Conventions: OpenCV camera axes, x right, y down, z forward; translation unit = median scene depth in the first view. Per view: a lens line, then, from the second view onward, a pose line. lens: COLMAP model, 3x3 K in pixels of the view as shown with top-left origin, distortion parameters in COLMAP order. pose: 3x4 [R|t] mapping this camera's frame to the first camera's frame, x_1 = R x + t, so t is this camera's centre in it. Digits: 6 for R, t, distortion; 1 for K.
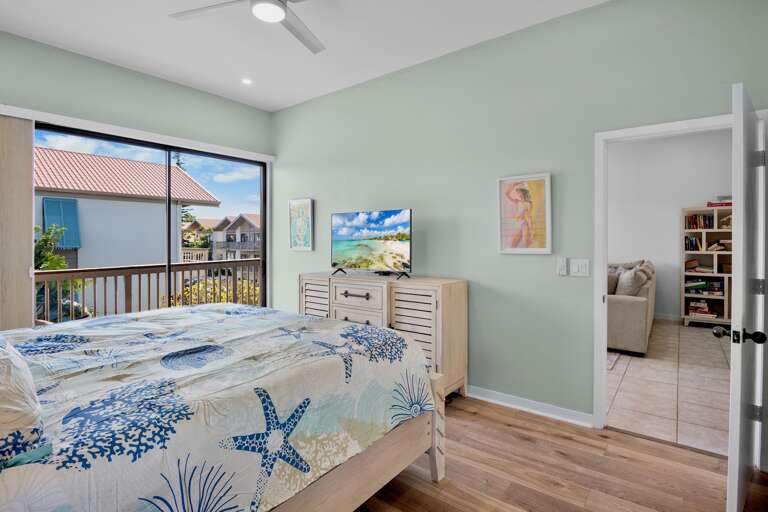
lens RADIAL K [[389.0, 0, 383.6], [0, 389.0, 242.0], [0, 0, 1]] dist [-0.024322, 0.001192]
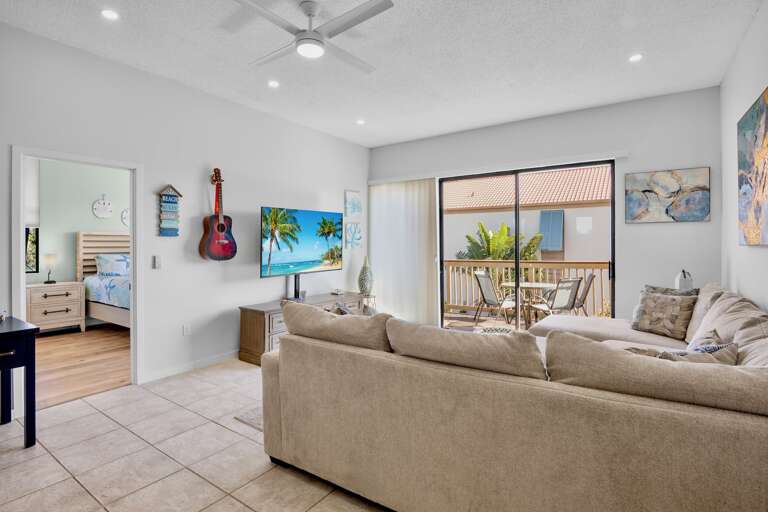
lens RADIAL K [[389.0, 0, 383.6], [0, 389.0, 242.0], [0, 0, 1]] dist [-0.024322, 0.001192]
pose [[0.047977, -0.001341, -0.998848, 0.652460], [0.000929, 0.999999, -0.001298, -0.002947], [0.998848, -0.000866, 0.047978, 0.605744]]
